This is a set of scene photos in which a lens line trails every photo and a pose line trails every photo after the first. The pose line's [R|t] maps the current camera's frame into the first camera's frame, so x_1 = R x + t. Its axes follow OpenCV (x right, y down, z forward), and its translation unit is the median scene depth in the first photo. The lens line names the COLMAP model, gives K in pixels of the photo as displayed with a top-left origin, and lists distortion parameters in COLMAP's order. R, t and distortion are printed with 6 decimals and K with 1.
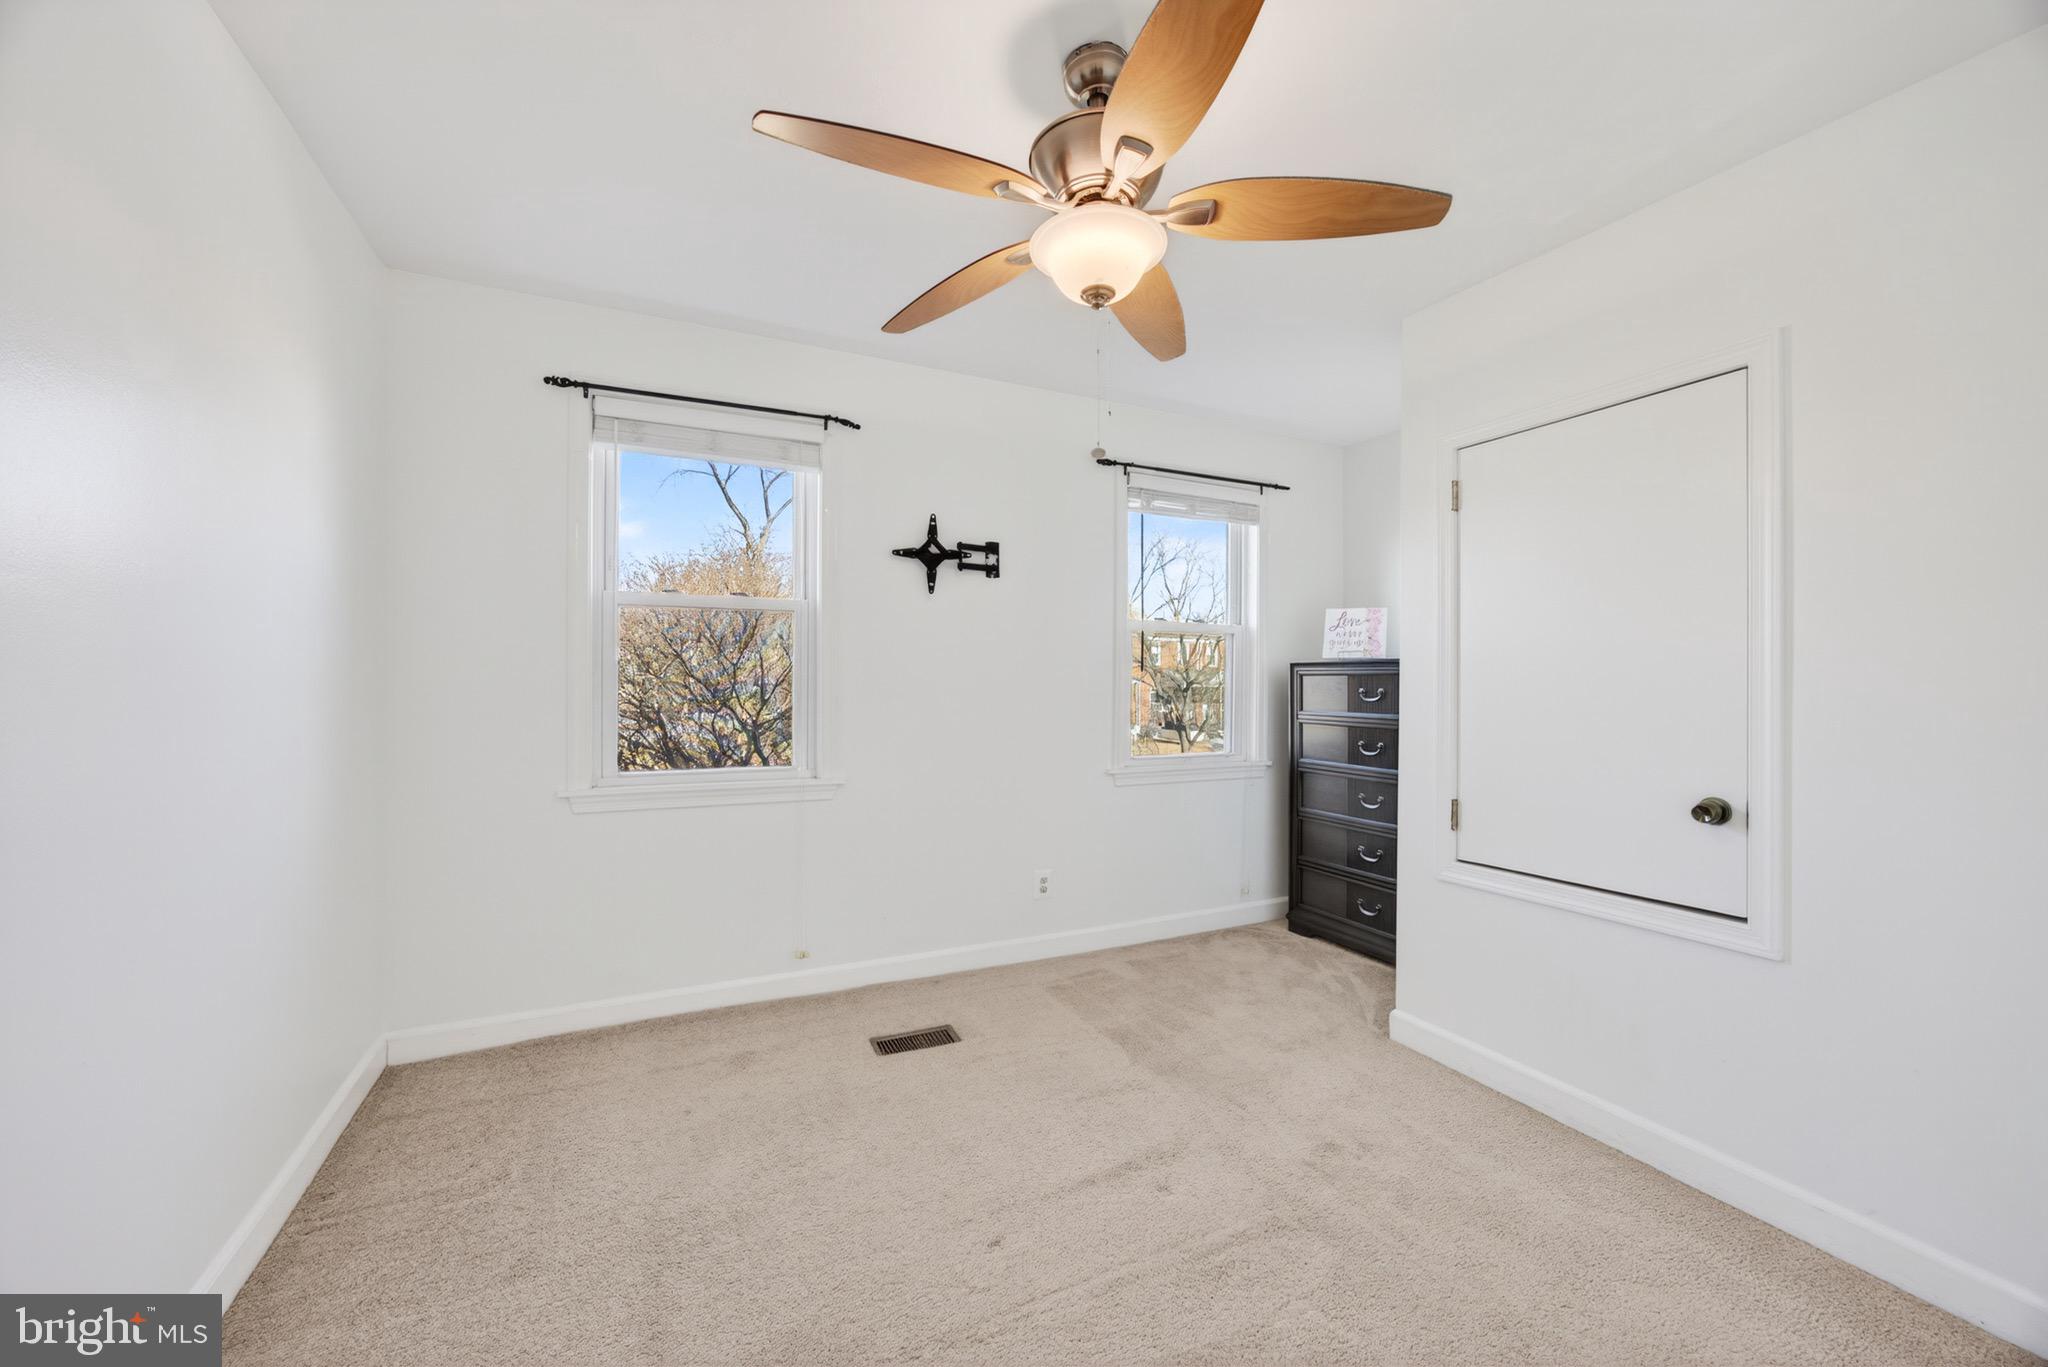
lens RADIAL K [[783.9, 0, 1007.9], [0, 783.9, 680.9], [0, 0, 1]] dist [-0.015475, 0.000210]
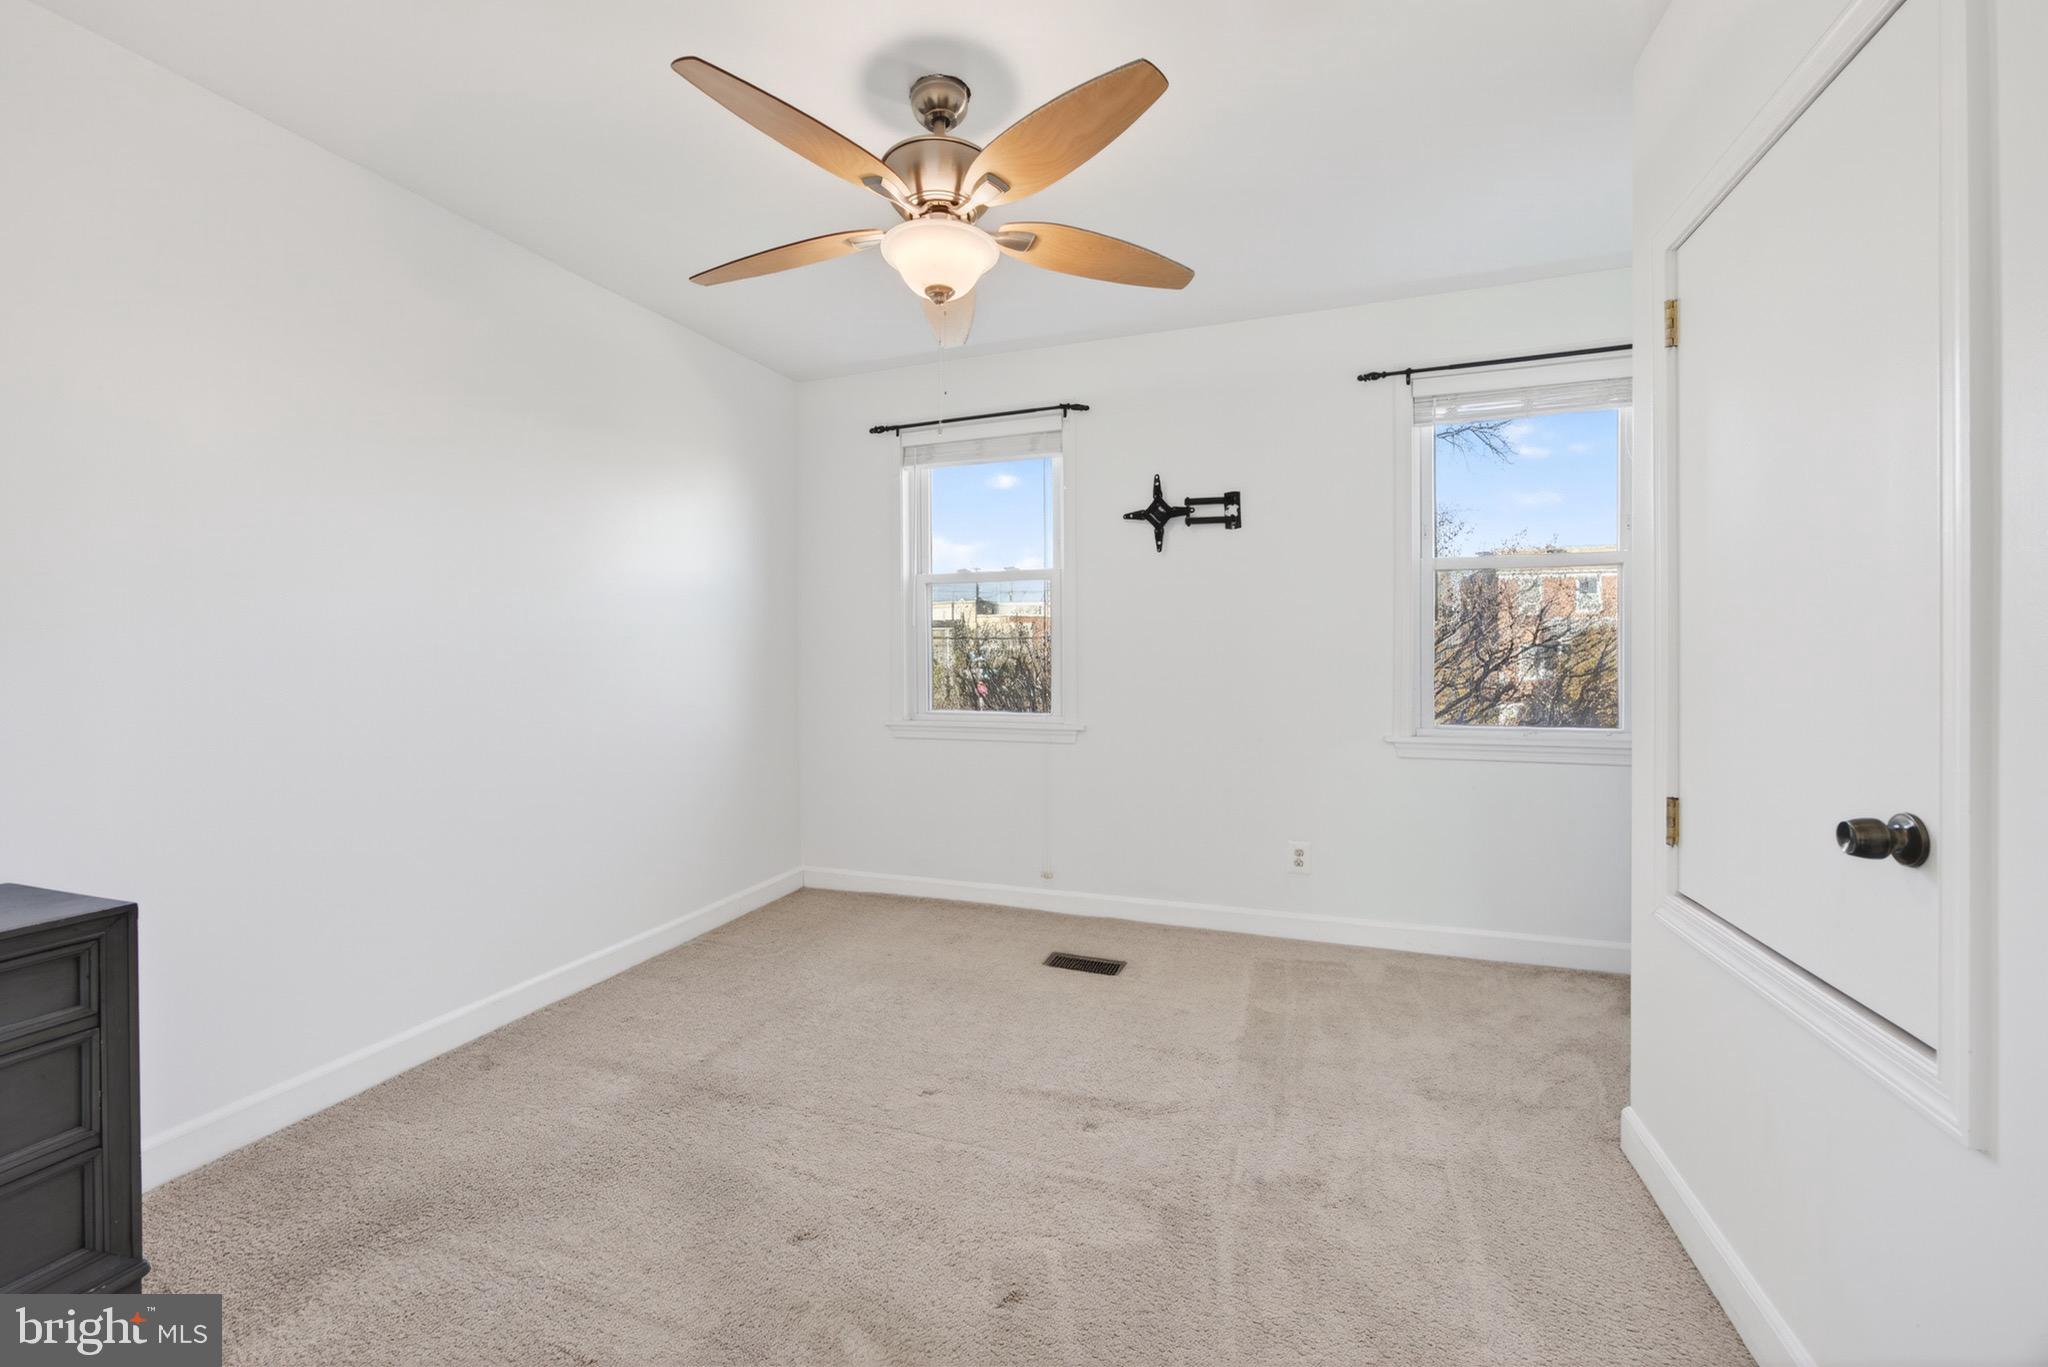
lens RADIAL K [[825.2, 0, 1048.6], [0, 825.2, 663.8], [0, 0, 1]] dist [-0.028723, 0.017186]
pose [[0.703985, -0.001730, -0.710212, 0.592711], [0.008599, 0.999944, 0.006088, 0.028533], [0.710162, -0.010393, 0.703961, 0.139209]]
